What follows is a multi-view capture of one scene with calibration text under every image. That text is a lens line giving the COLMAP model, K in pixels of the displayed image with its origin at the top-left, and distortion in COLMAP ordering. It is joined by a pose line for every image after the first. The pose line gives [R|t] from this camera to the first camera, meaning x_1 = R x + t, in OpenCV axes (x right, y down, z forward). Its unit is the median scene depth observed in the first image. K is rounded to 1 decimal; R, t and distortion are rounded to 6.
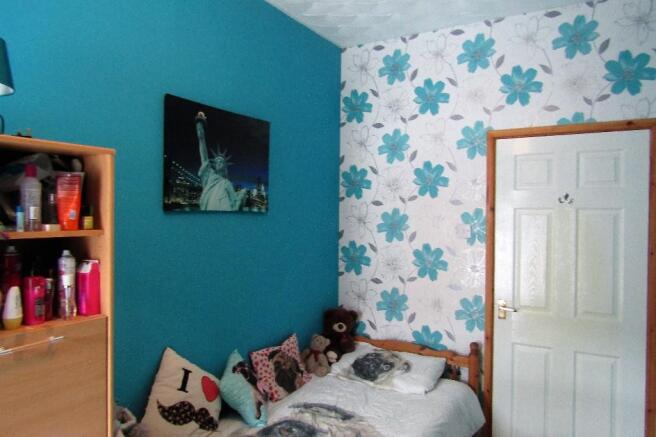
lens RADIAL K [[469.0, 0, 330.2], [0, 469.0, 215.9], [0, 0, 1]] dist [-0.007594, 0.004161]
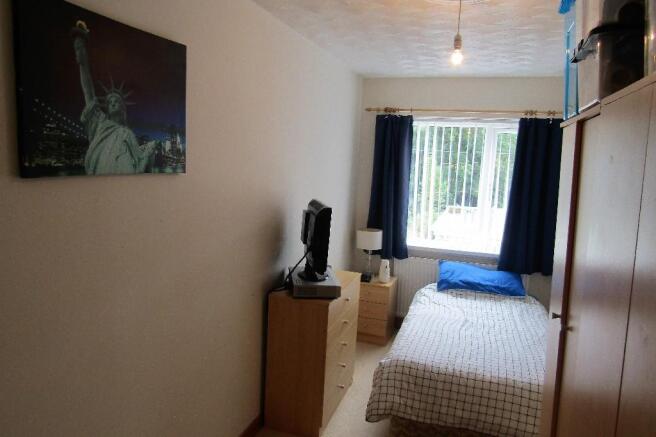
lens RADIAL K [[469.0, 0, 330.2], [0, 469.0, 215.9], [0, 0, 1]] dist [-0.007594, 0.004161]
pose [[0.977861, -0.002510, 0.209240, -0.073988], [-0.025666, 0.990939, 0.131834, -0.048533], [-0.207675, -0.134286, 0.968937, 0.264480]]
